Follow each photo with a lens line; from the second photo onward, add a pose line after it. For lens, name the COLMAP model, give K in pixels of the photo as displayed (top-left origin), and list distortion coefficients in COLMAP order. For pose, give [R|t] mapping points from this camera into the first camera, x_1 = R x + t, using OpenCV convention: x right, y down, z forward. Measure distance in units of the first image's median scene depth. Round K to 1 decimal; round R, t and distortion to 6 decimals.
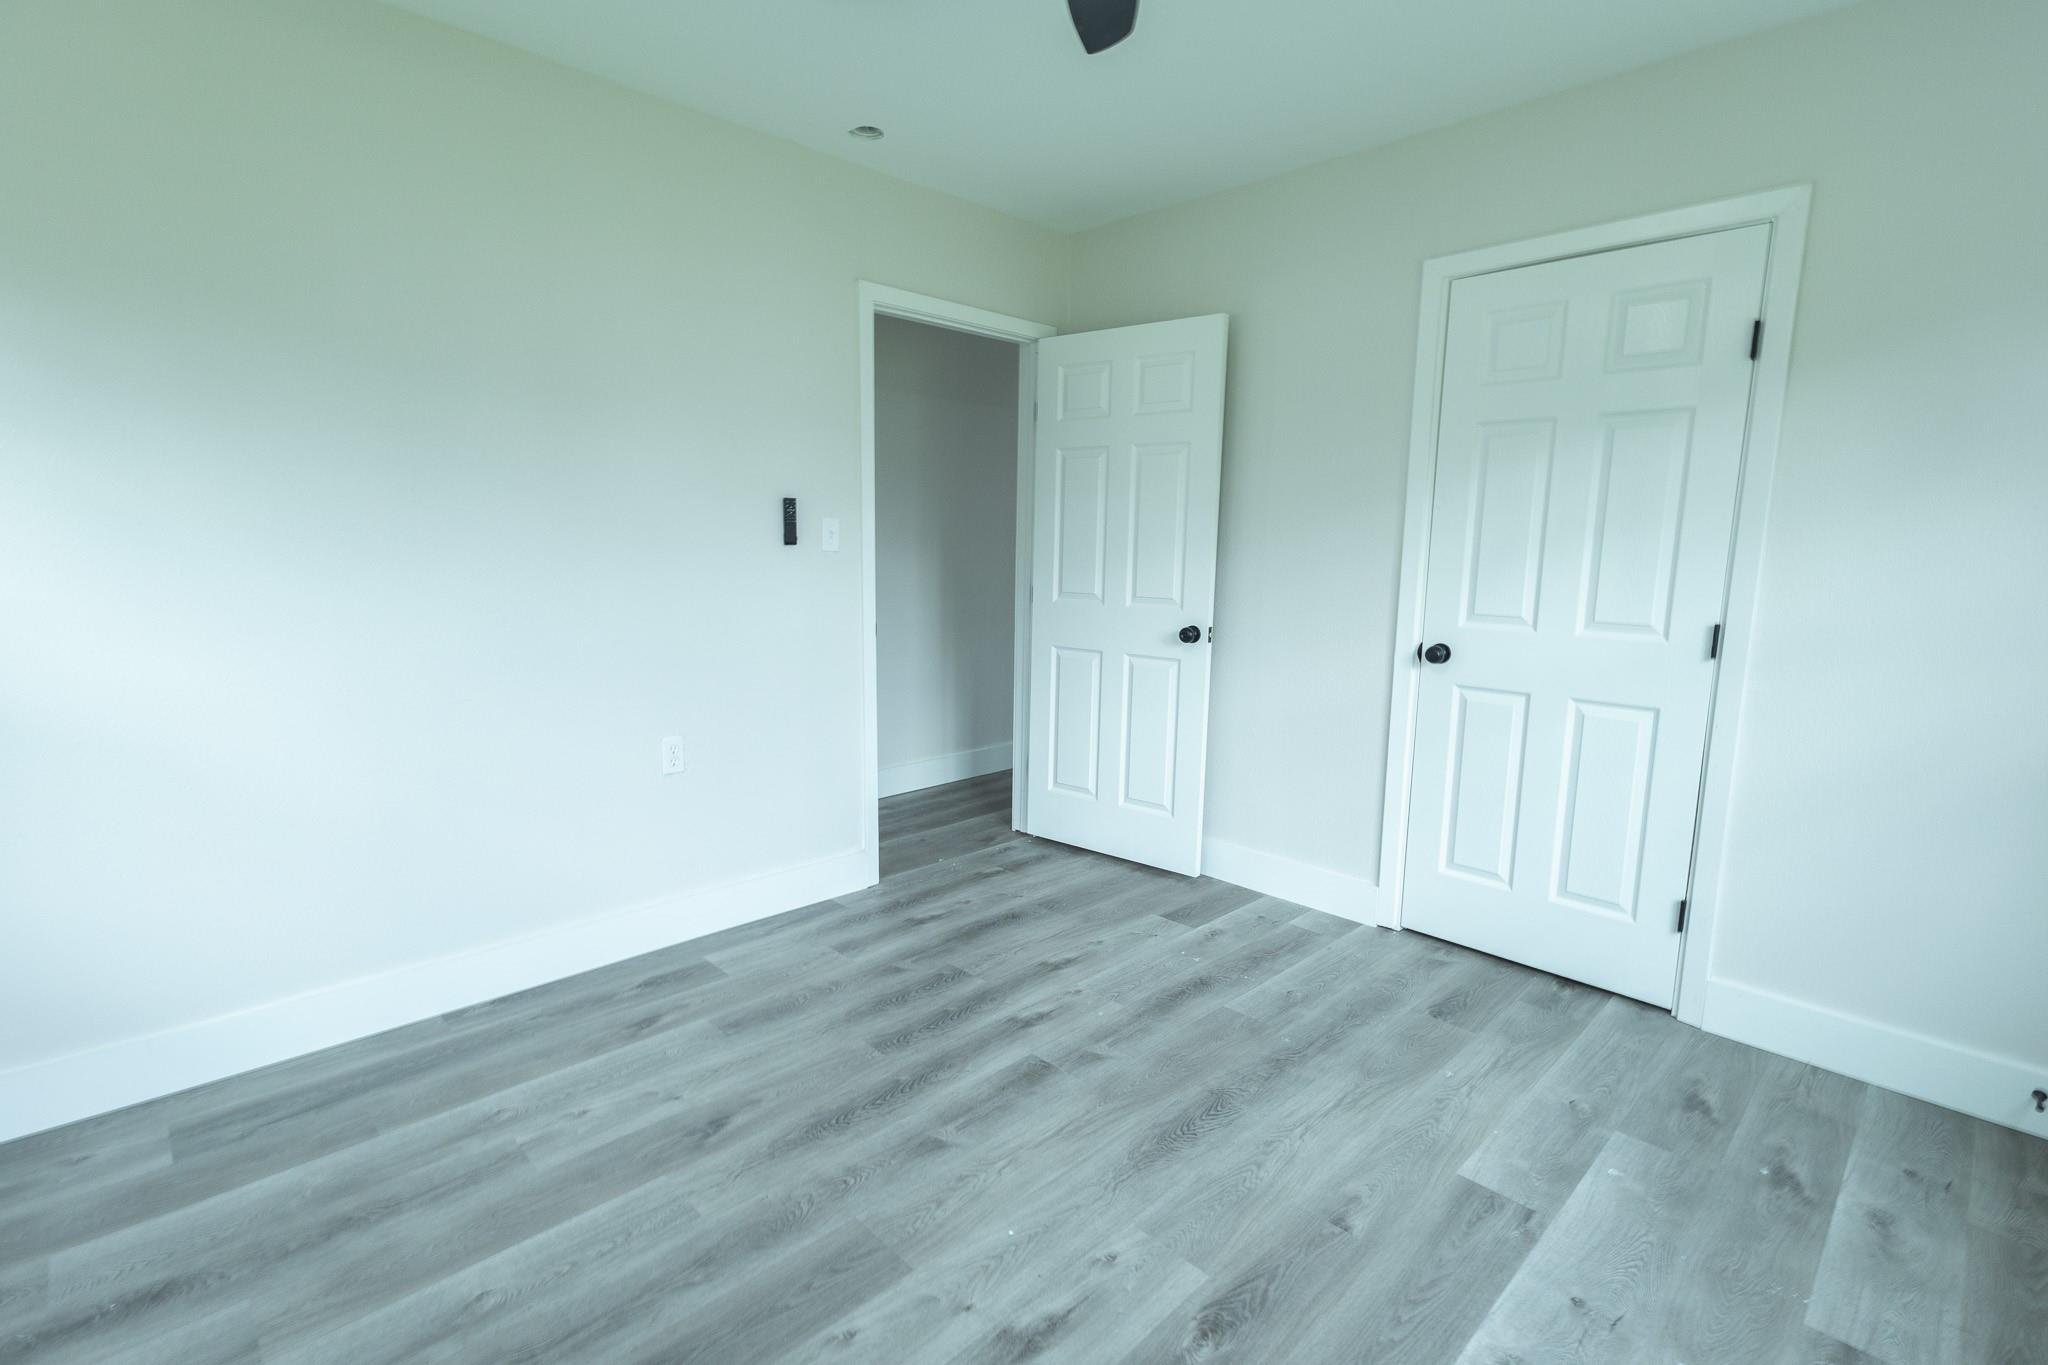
lens RADIAL K [[943.7, 0, 1024.3], [0, 943.7, 676.7], [0, 0, 1]] dist [0.003738, 0.000638]
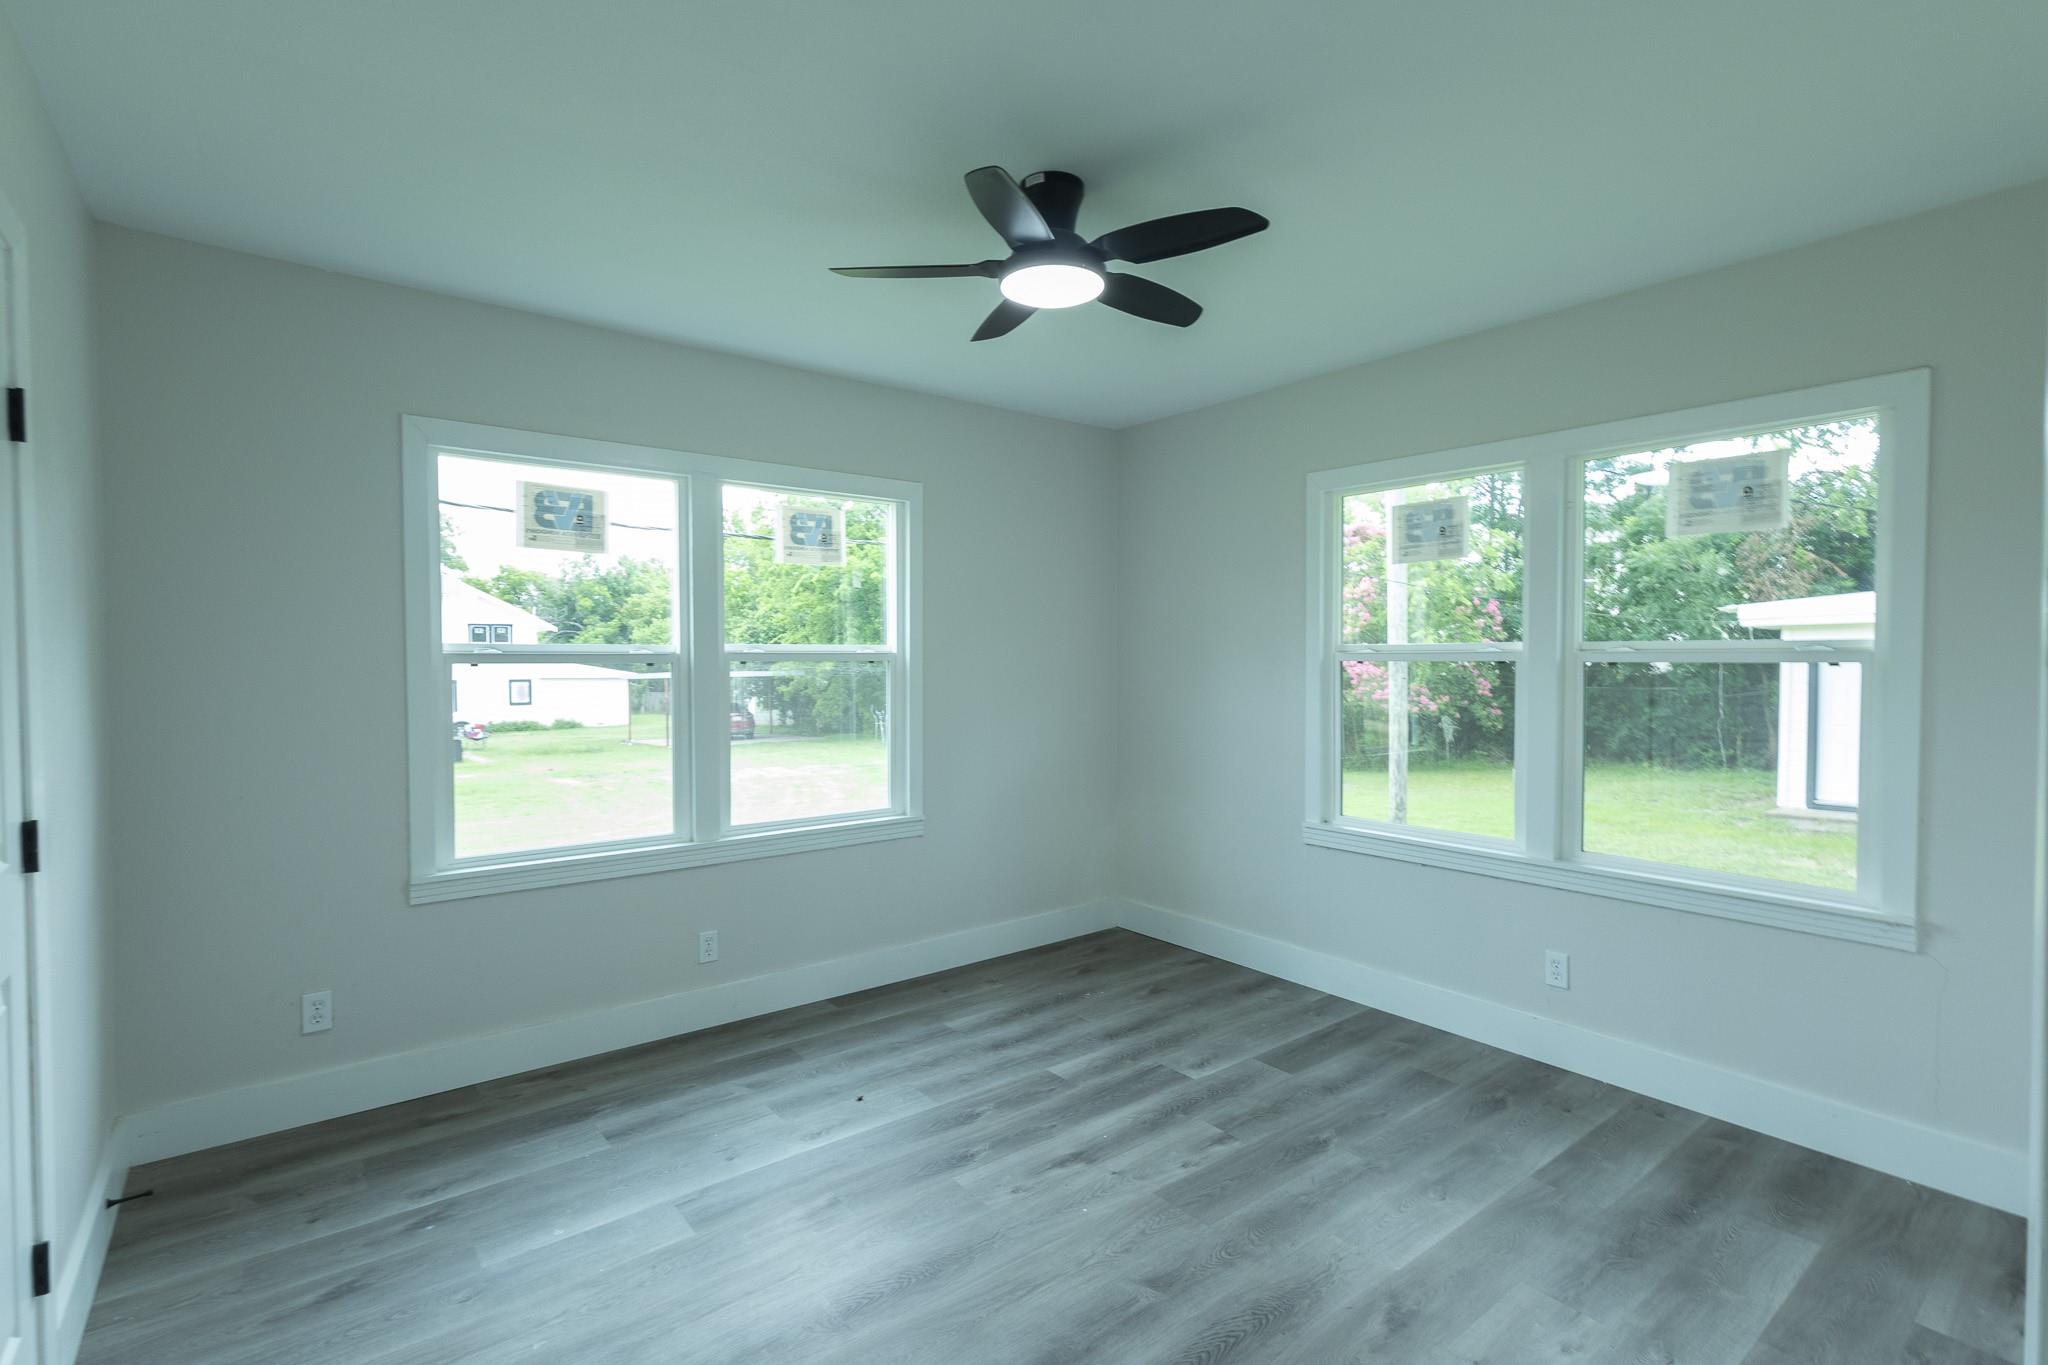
lens RADIAL K [[943.7, 0, 1024.3], [0, 943.7, 676.7], [0, 0, 1]] dist [0.003738, 0.000638]
pose [[-0.994476, -0.014486, 0.103961, -0.051597], [0.003808, 0.984801, 0.173642, -0.347516], [-0.104896, 0.173079, -0.979306, 2.000255]]
